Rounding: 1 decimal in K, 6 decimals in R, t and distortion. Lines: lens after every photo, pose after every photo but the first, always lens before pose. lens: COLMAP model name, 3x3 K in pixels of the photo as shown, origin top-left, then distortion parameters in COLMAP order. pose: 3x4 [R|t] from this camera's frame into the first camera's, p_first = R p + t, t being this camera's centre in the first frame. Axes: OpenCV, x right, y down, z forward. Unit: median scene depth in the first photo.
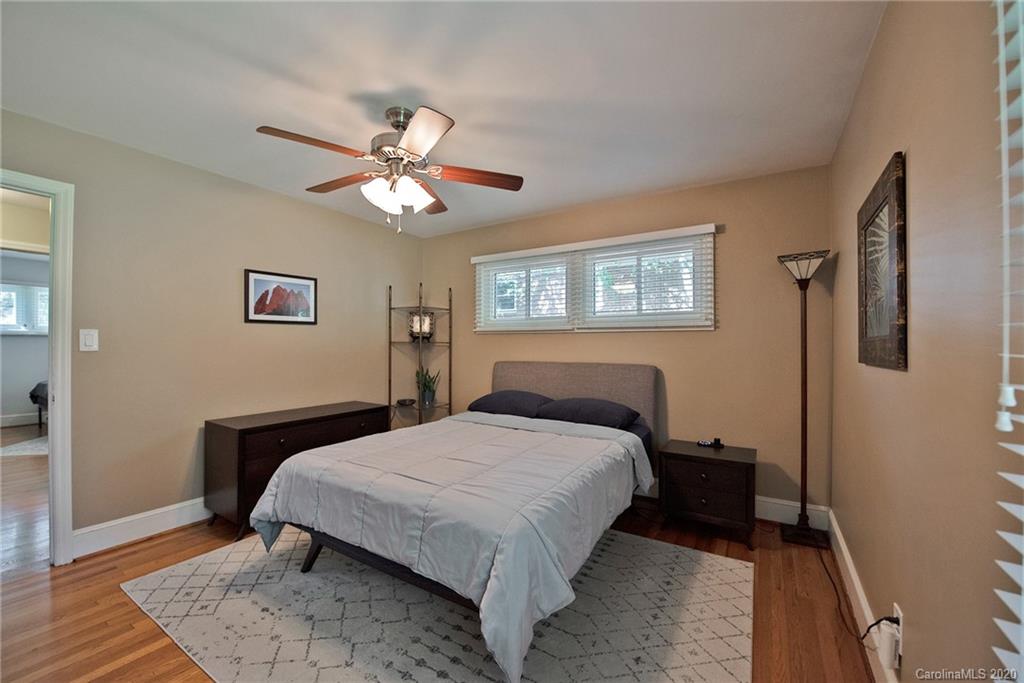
lens RADIAL K [[417.8, 0, 516.2], [0, 417.8, 340.9], [0, 0, 1]] dist [-0.008654, -0.001827]
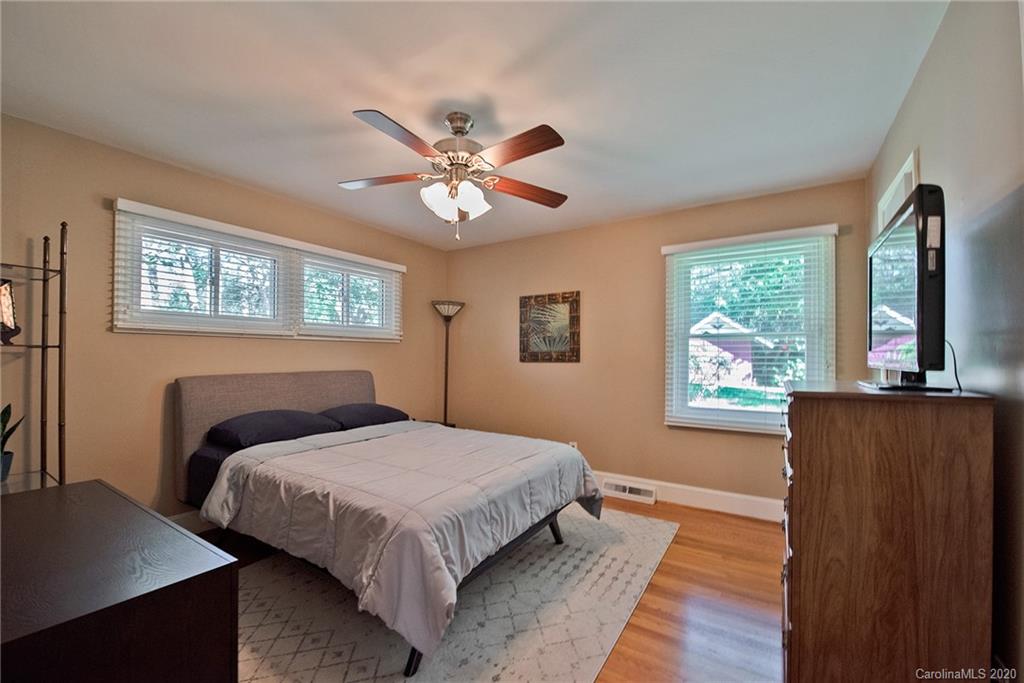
lens RADIAL K [[417.8, 0, 514.4], [0, 417.8, 351.2], [0, 0, 1]] dist [-0.008654, -0.001827]
pose [[-0.006438, 0.009334, 0.999936, -1.078301], [-0.013700, 0.999862, -0.009421, 0.011739], [-0.999885, -0.013760, -0.006309, 0.740821]]
